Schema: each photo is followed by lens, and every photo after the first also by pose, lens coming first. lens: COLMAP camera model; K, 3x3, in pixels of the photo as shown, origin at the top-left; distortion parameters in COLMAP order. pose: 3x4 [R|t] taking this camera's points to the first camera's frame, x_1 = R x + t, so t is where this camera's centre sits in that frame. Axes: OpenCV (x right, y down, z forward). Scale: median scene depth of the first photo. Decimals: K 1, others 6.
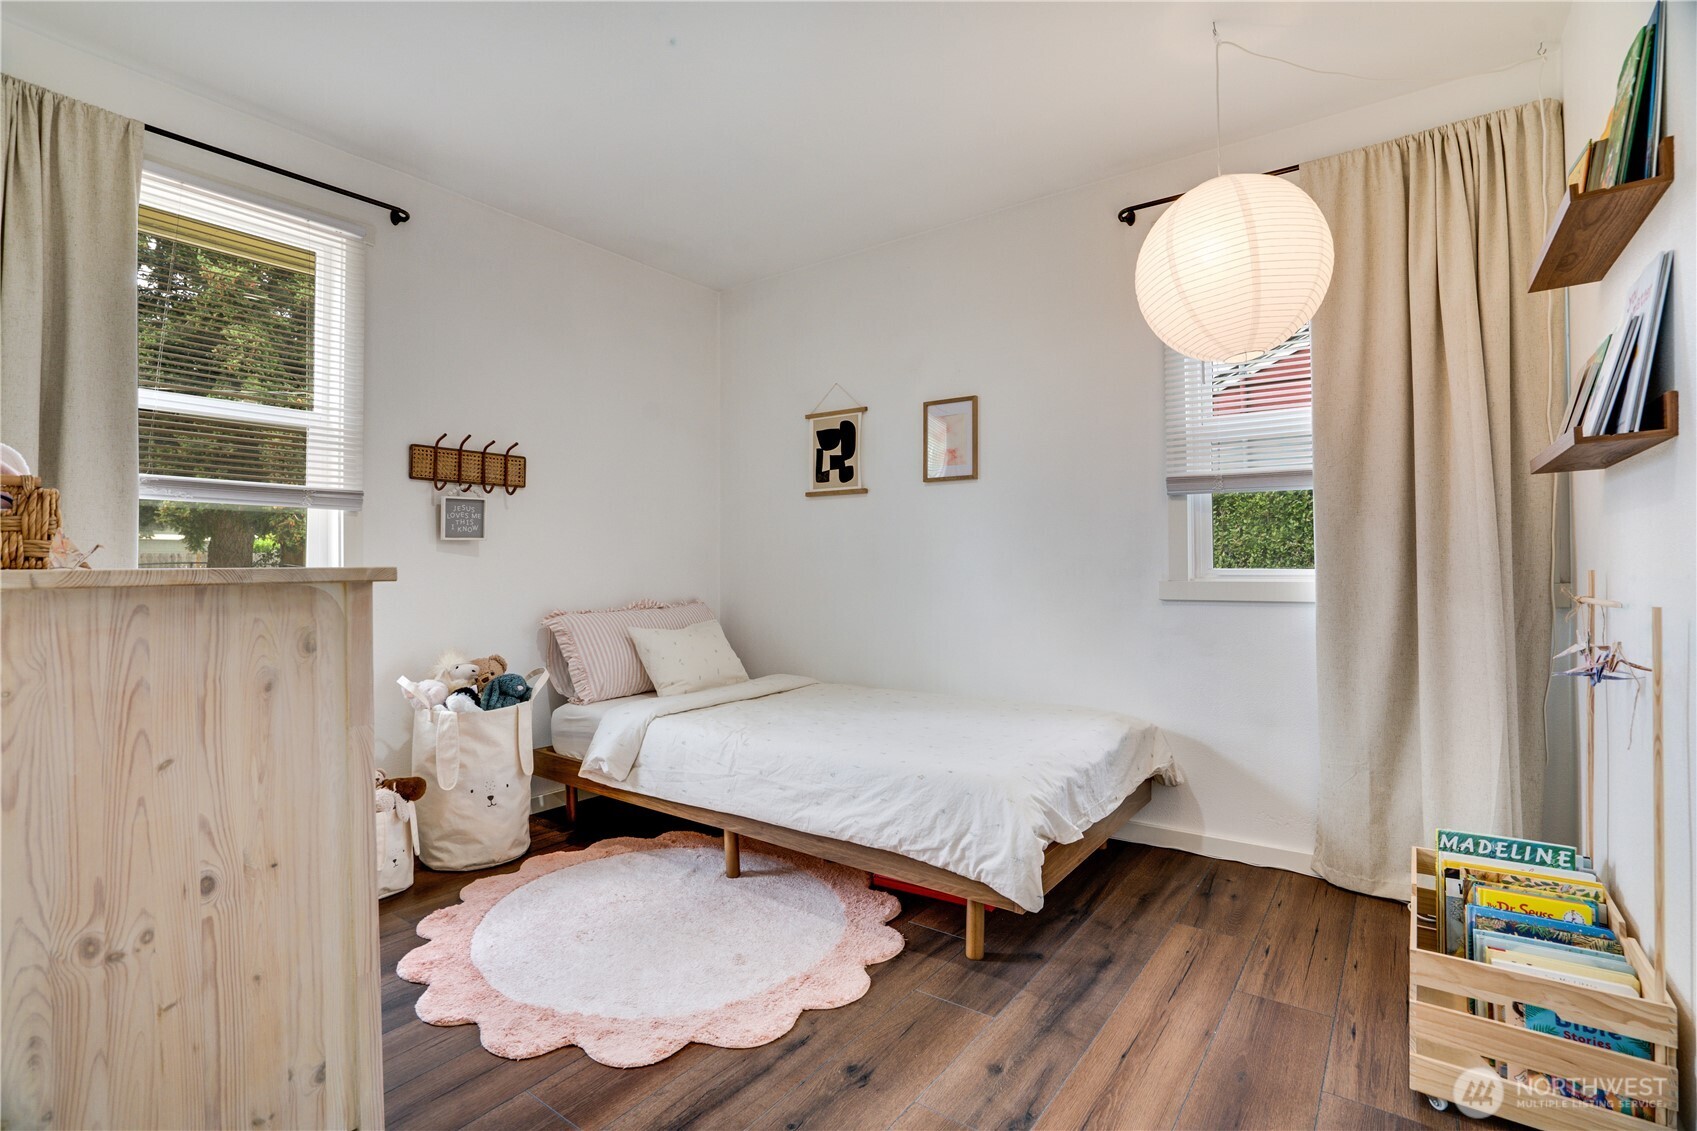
lens RADIAL K [[787.3, 0, 826.7], [0, 787.3, 565.9], [0, 0, 1]] dist [-0.055990, 0.018423]
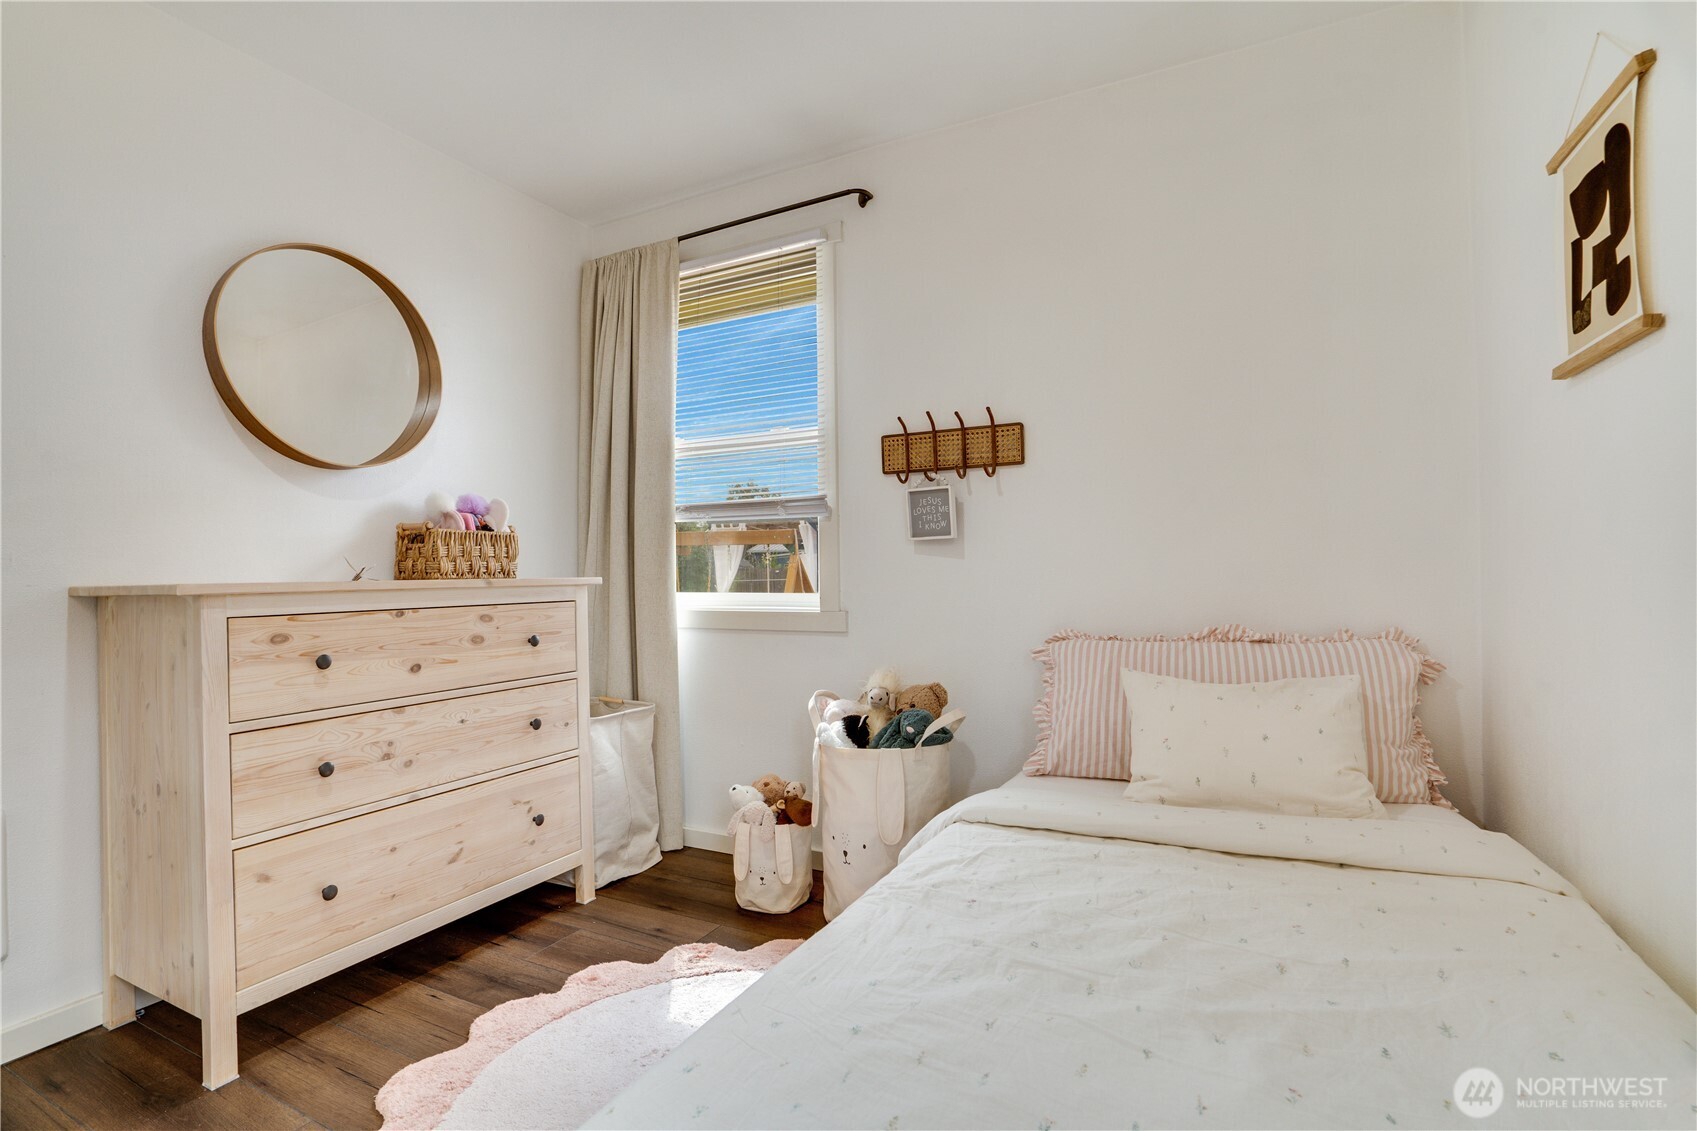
lens RADIAL K [[791.2, 0, 848.5], [0, 791.2, 565.5], [0, 0, 1]] dist [-0.061104, 0.023689]
pose [[0.176063, -0.006503, -0.984357, 0.461522], [0.014371, 0.999889, -0.004036, -0.004171], [0.984274, -0.013436, 0.176137, 1.015433]]
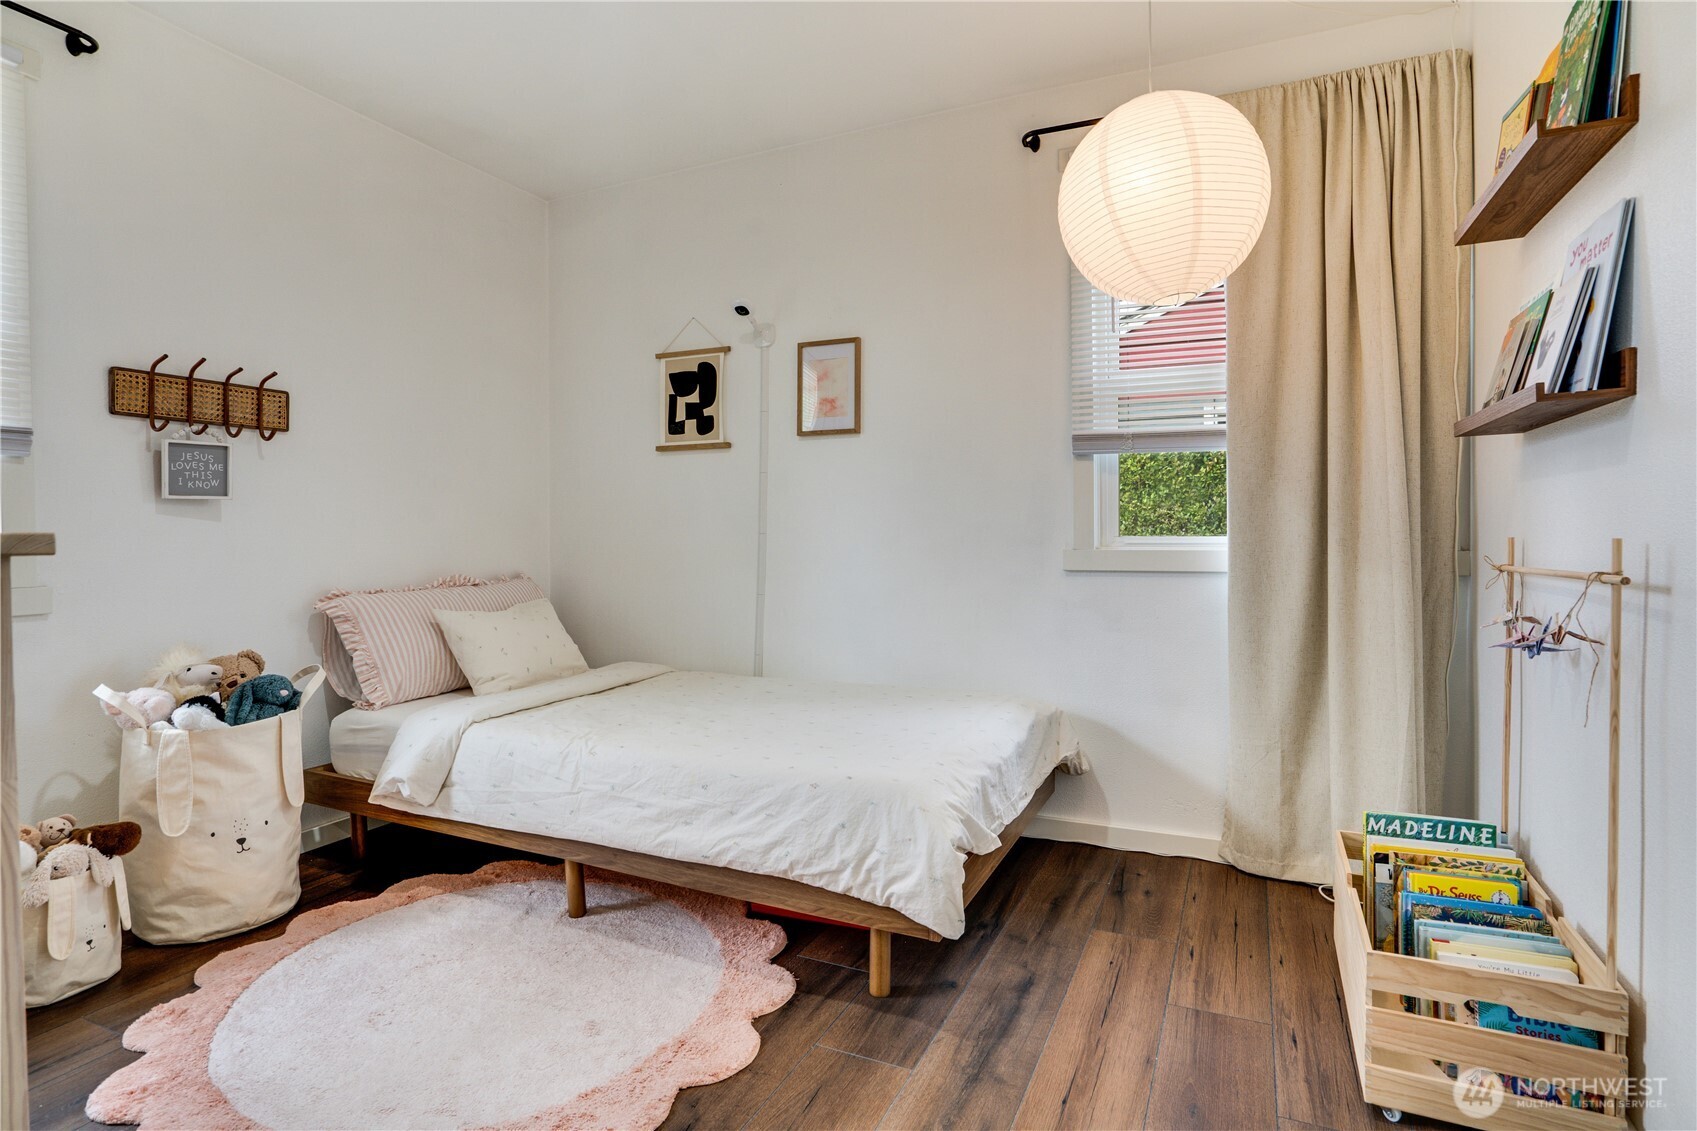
lens RADIAL K [[856.9, 0, 851.4], [0, 856.9, 552.2], [0, 0, 1]] dist [-0.051646, 0.025668]
pose [[0.976687, -0.004804, 0.214613, -0.032316], [0.000148, 0.999764, 0.021706, 0.000842], [-0.214667, -0.021168, 0.976458, 0.099297]]
